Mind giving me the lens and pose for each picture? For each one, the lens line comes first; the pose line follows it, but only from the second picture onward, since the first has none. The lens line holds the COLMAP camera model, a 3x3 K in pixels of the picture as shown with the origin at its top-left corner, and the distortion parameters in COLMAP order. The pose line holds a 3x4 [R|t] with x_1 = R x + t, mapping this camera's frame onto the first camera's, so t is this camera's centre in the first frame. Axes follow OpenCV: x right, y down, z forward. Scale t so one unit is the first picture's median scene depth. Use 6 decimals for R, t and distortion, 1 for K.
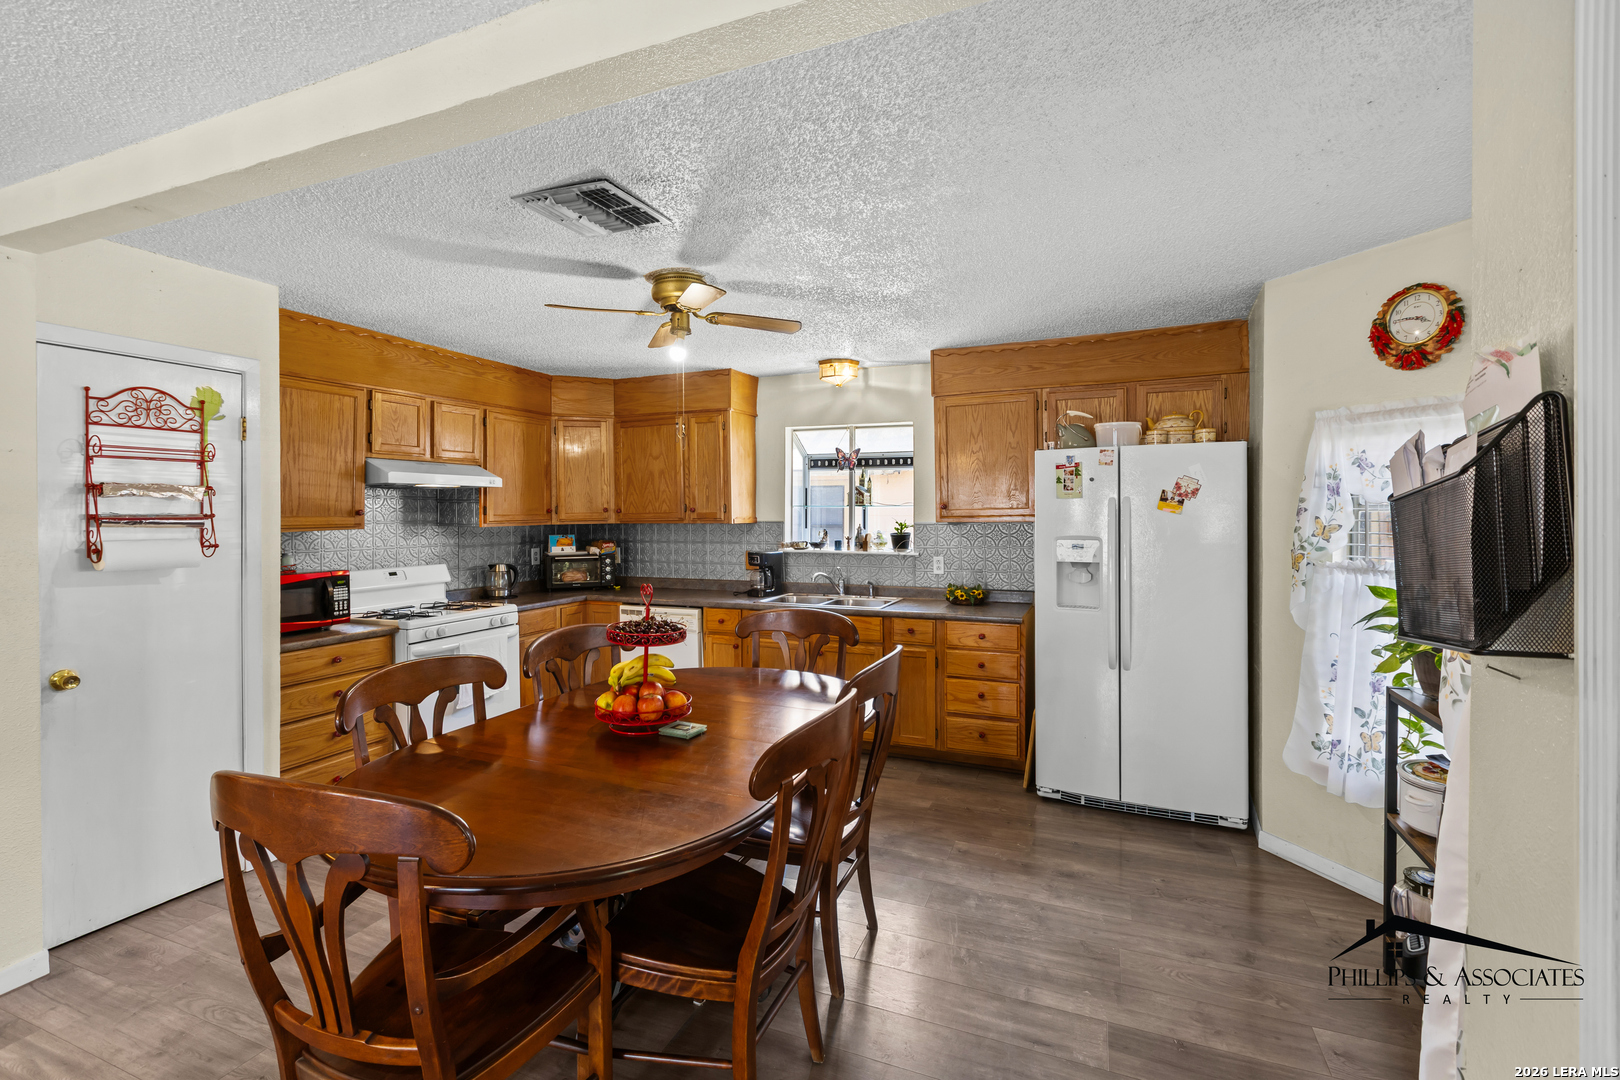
lens RADIAL K [[722.0, 0, 802.8], [0, 722.0, 516.4], [0, 0, 1]] dist [-0.001292, -0.000250]
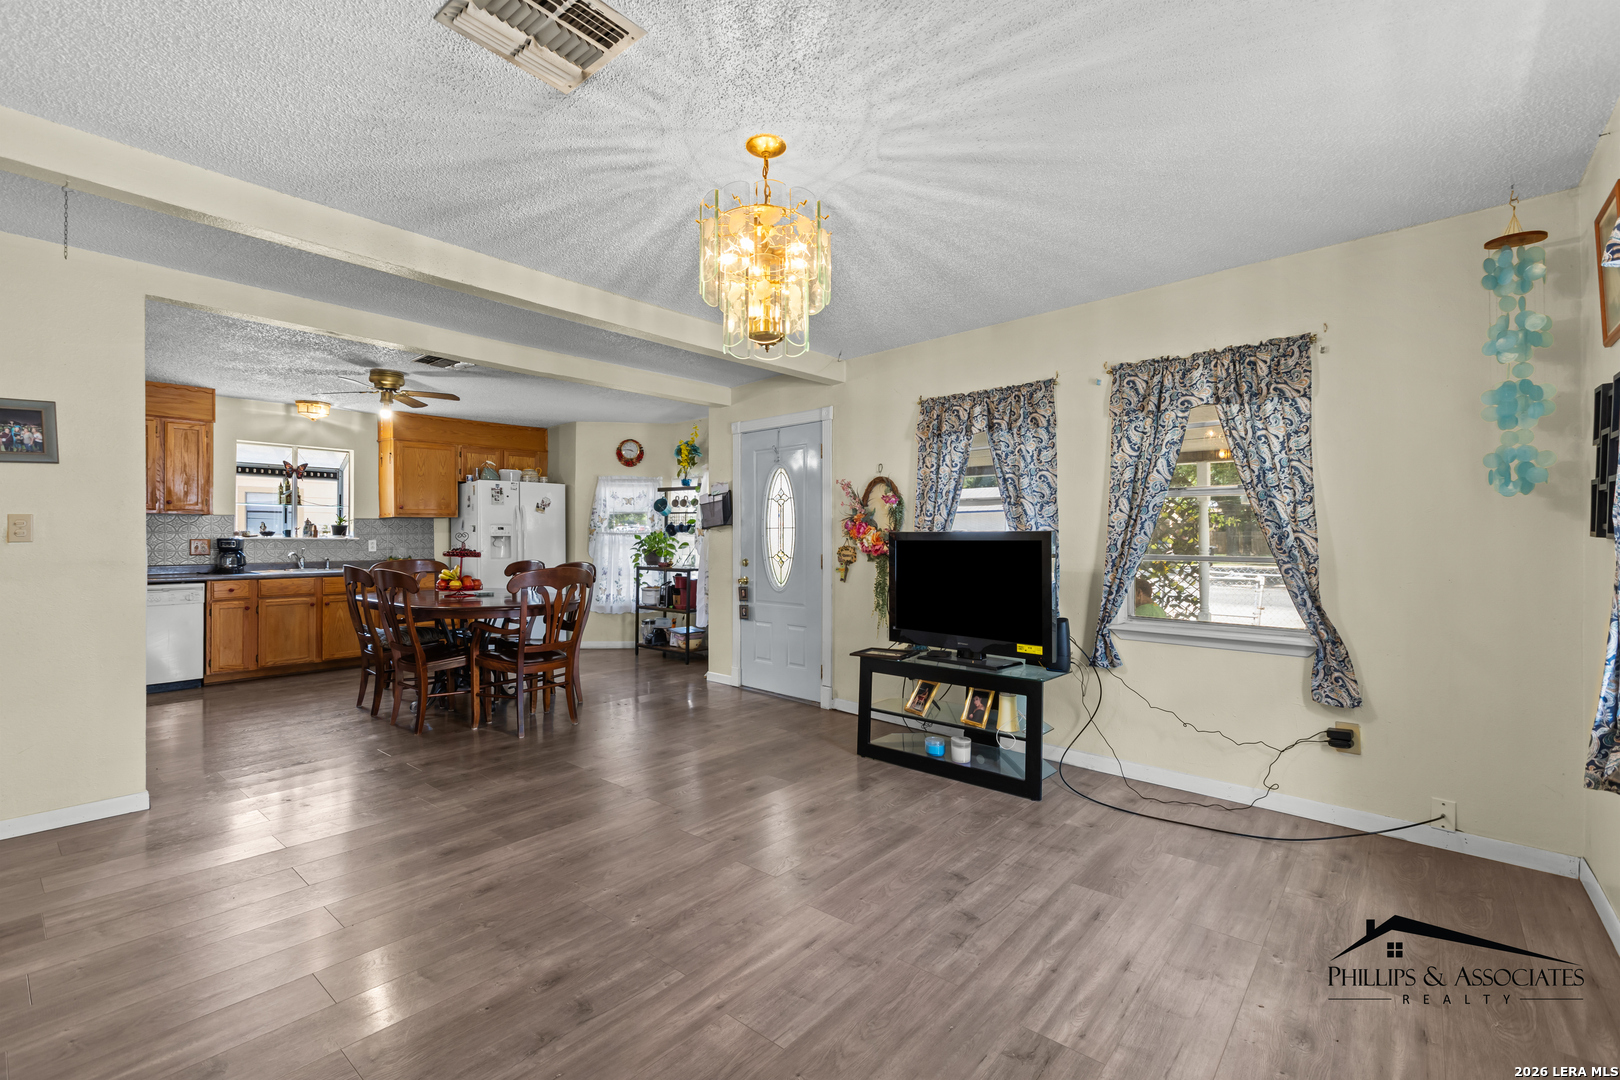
lens RADIAL K [[722.0, 0, 796.5], [0, 722.0, 532.3], [0, 0, 1]] dist [-0.001292, -0.000250]
pose [[0.318228, 0.008756, 0.947974, -1.237830], [0.003329, 0.999941, -0.010353, 0.073364], [-0.948008, 0.006450, 0.318180, -0.433819]]
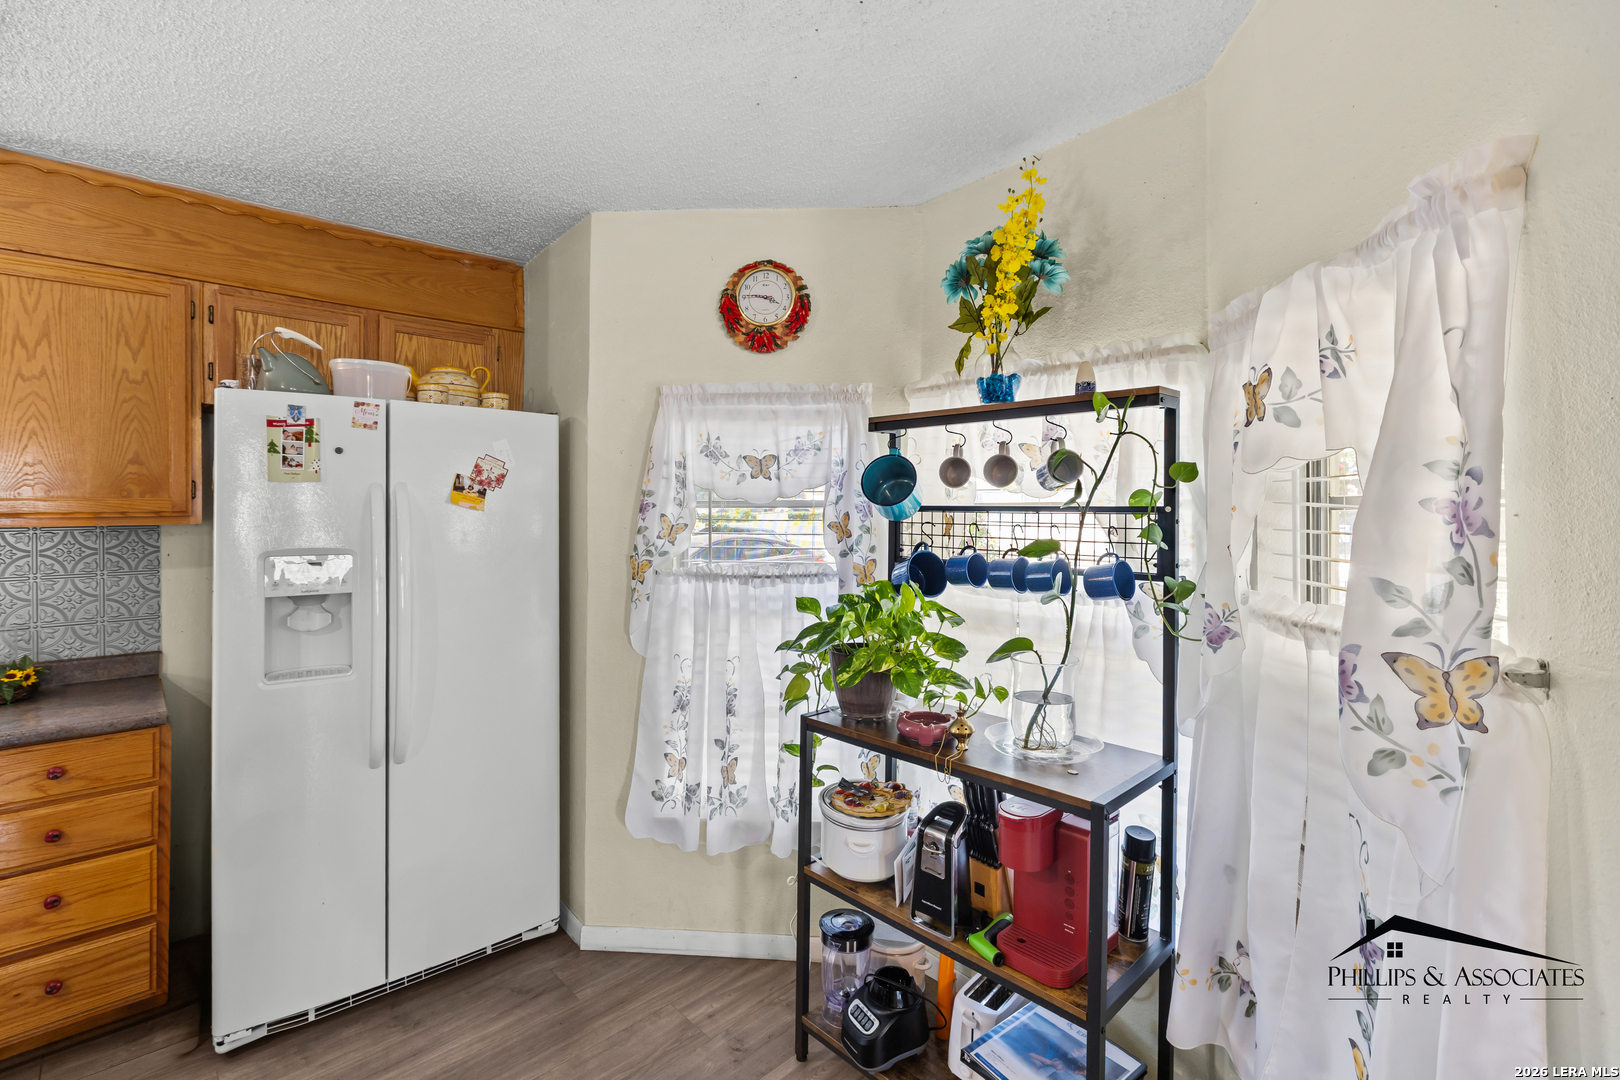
lens RADIAL K [[722.0, 0, 789.2], [0, 722.0, 504.5], [0, 0, 1]] dist [-0.001292, -0.000250]
pose [[0.416457, 0.014822, 0.909035, 0.022107], [0.002412, 0.999846, -0.017408, 0.003232], [-0.909152, 0.009442, 0.416357, 0.401954]]
